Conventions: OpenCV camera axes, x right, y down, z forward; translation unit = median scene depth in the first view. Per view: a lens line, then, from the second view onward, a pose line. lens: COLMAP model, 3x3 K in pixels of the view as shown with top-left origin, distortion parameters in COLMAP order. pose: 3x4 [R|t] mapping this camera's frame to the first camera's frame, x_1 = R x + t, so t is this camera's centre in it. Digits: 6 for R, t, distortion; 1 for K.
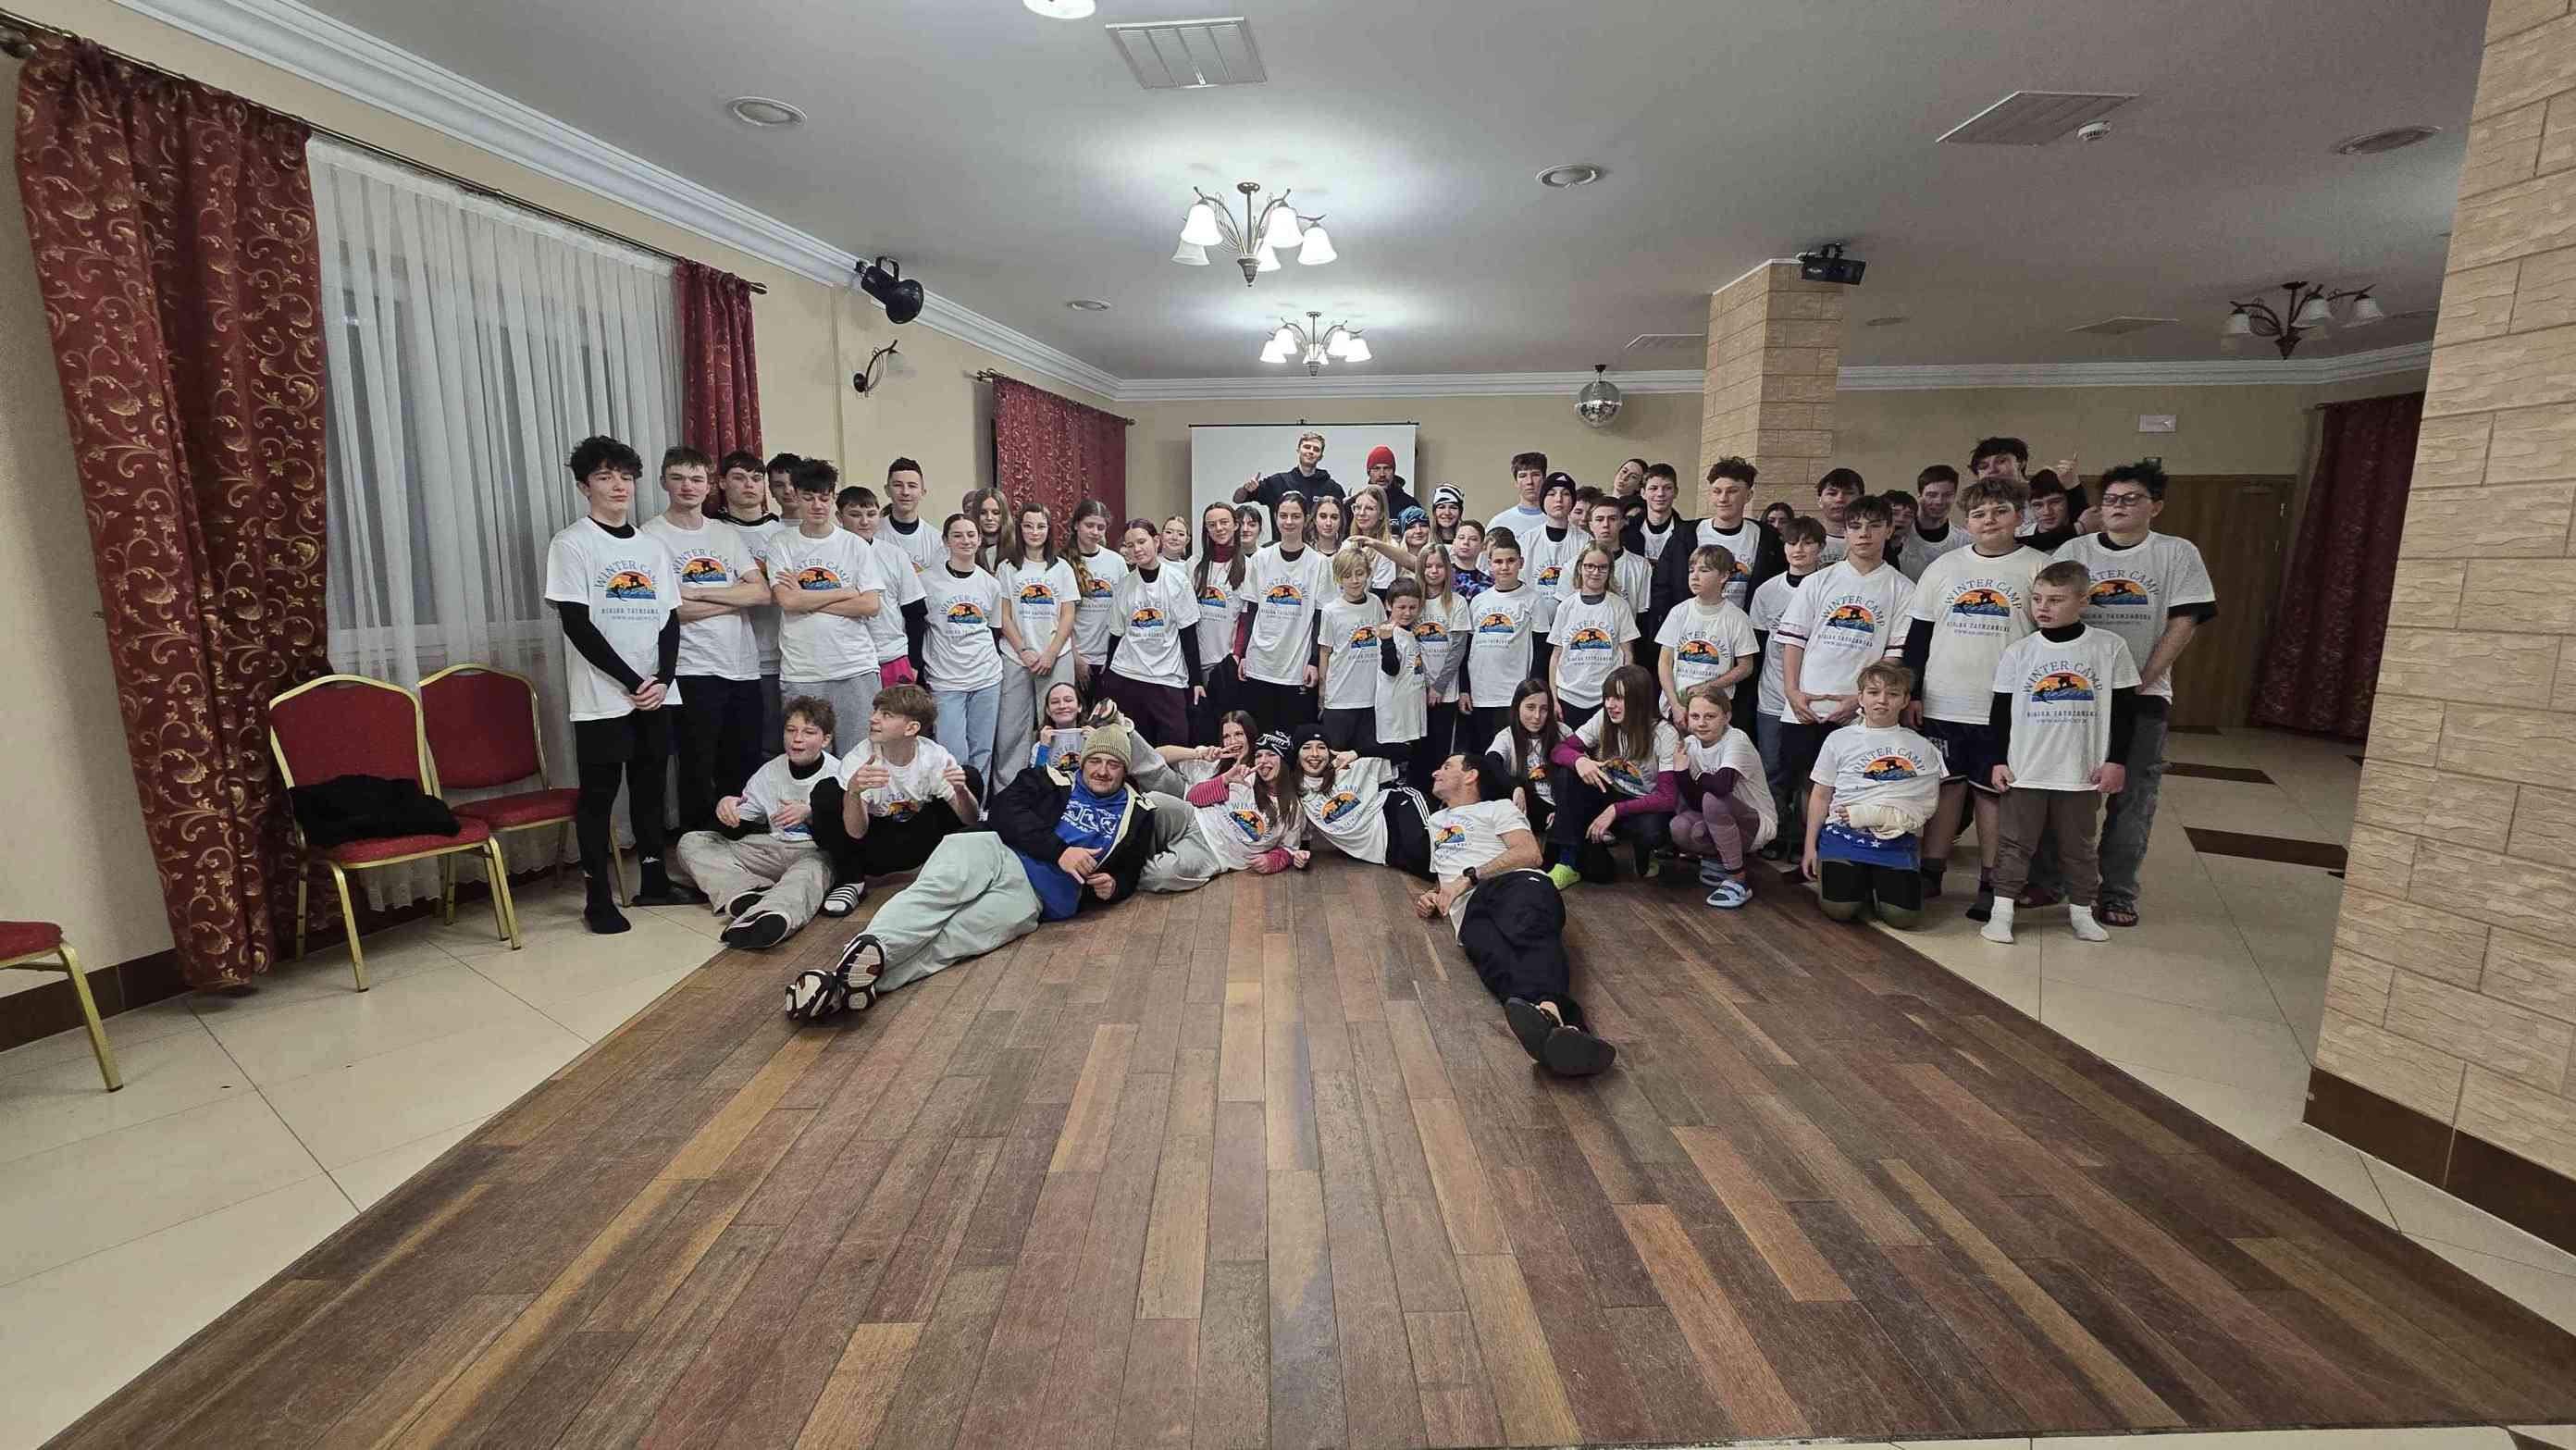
lens RADIAL K [[1001.6, 0, 1294.3], [0, 1001.6, 727.8], [0, 0, 1]] dist [0.010237, 0.000935]
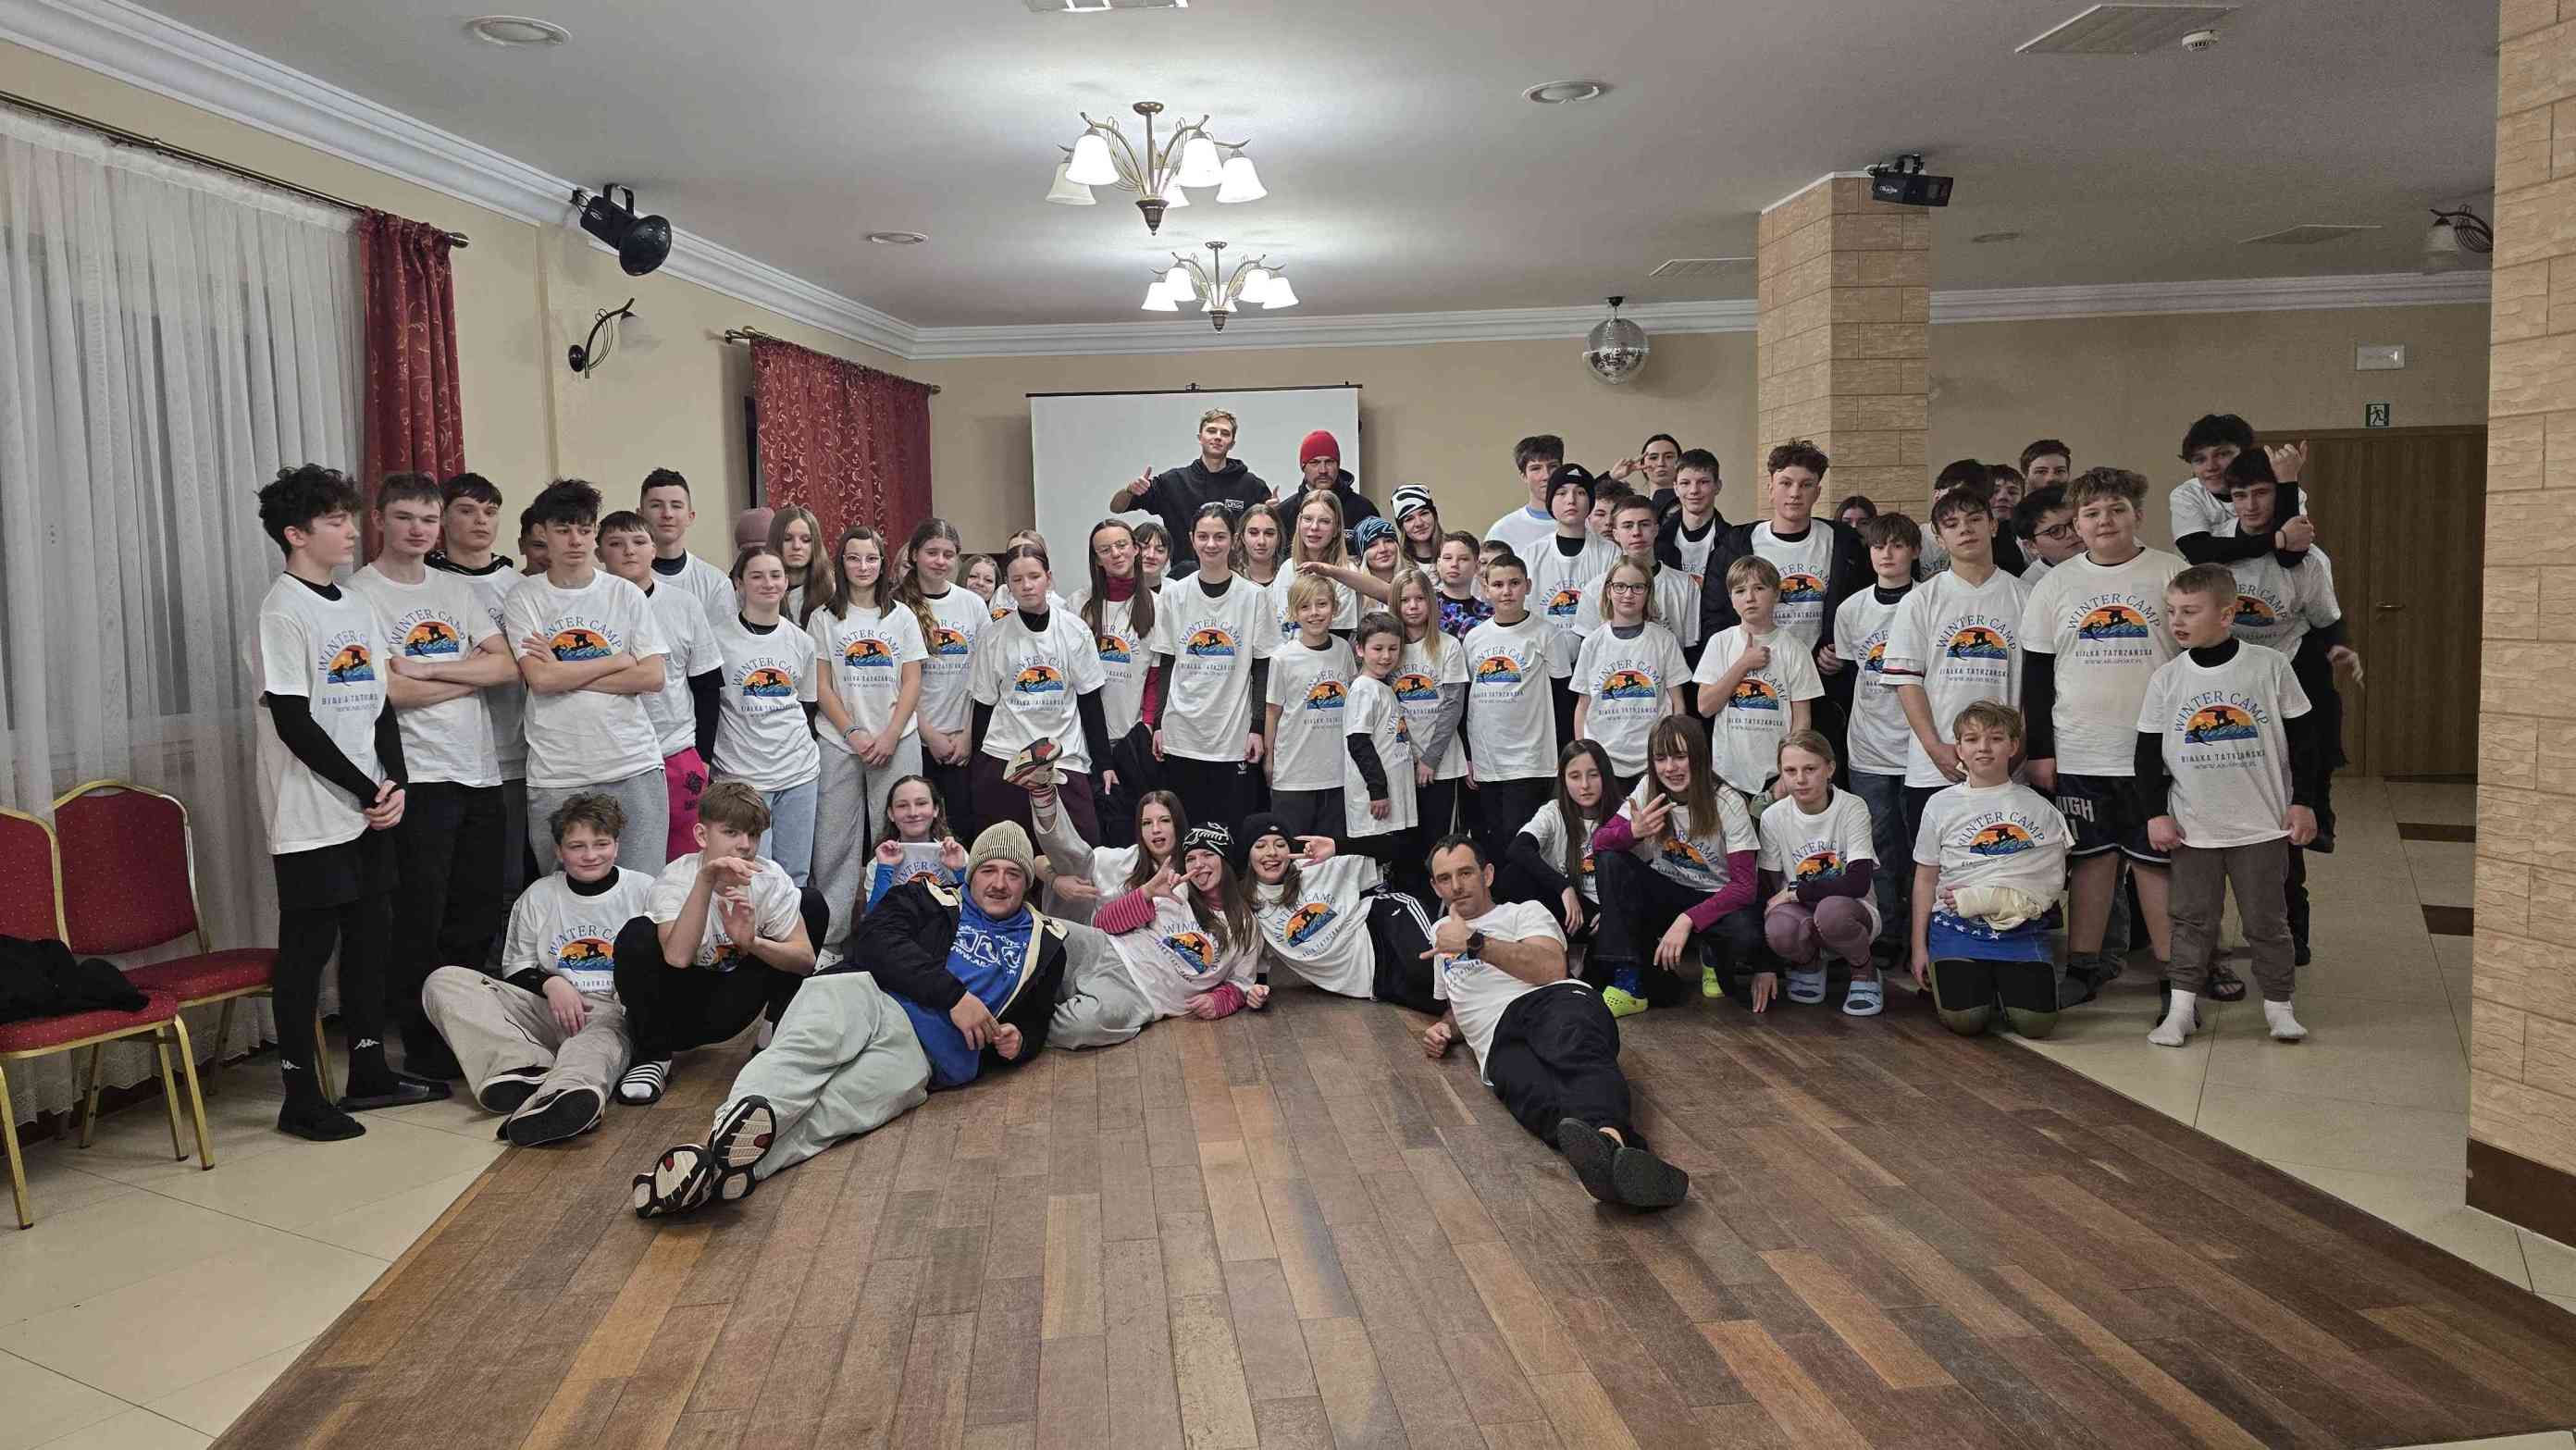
lens RADIAL K [[1689.2, 0, 1282.9], [0, 1689.2, 732.4], [0, 0, 1]] dist [0.065593, -0.009890]
pose [[0.995246, -0.040689, 0.088486, -0.091816], [0.046765, 0.996609, -0.067706, 0.025212], [-0.085431, 0.071522, 0.993774, -0.293401]]
